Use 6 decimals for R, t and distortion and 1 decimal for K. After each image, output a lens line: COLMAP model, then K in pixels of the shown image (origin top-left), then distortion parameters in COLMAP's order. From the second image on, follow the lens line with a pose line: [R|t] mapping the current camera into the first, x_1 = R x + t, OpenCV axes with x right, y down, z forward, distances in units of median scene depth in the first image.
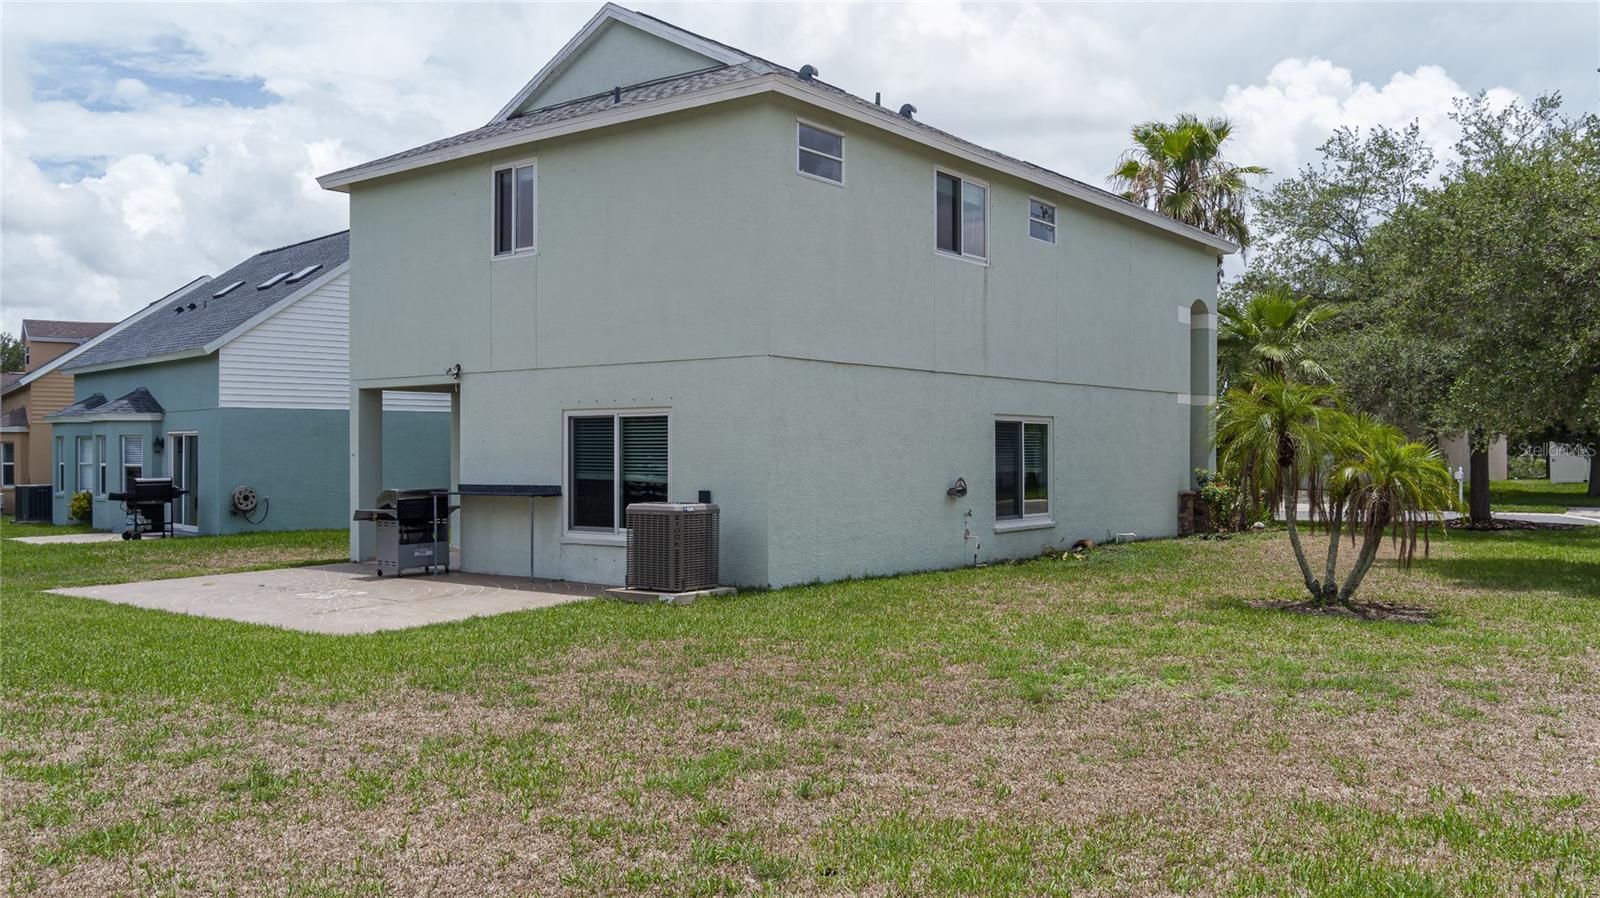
lens RADIAL K [[1270.0, 0, 800.0], [0, 1270.0, 449.0], [0, 0, 1]] dist [-0.035713, -0.000814]
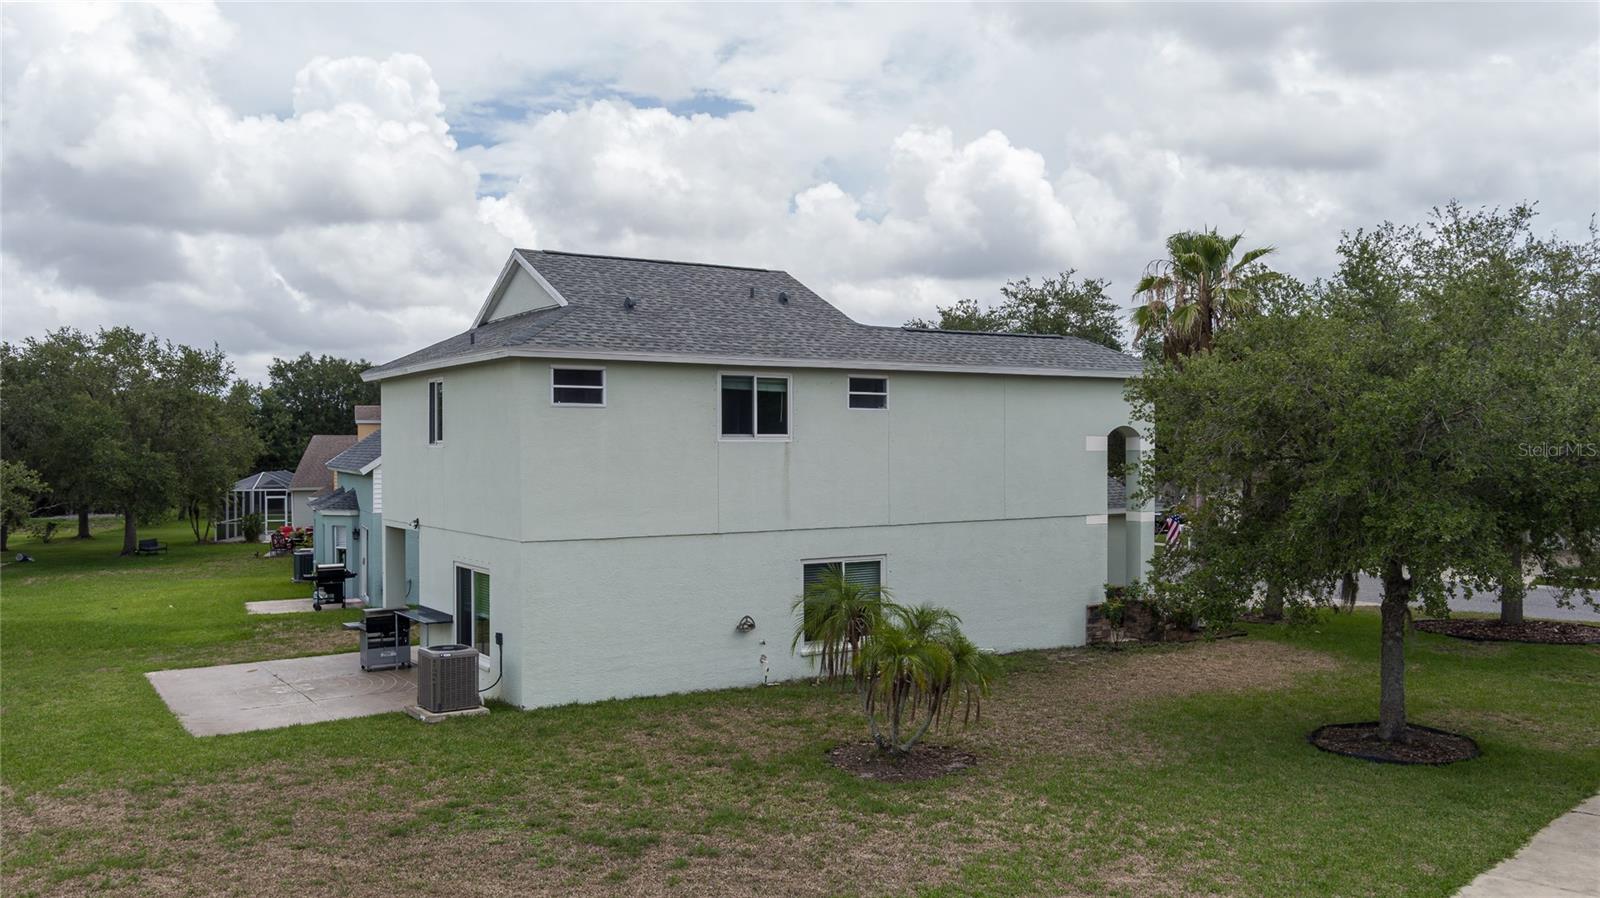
lens RADIAL K [[1270.0, 0, 800.0], [0, 1270.0, 449.0], [0, 0, 1]] dist [-0.035713, -0.000814]
pose [[0.940013, -0.003410, -0.341121, 0.594432], [0.005399, 0.999974, 0.004881, -0.146055], [0.341096, -0.006429, 0.940007, -0.162634]]
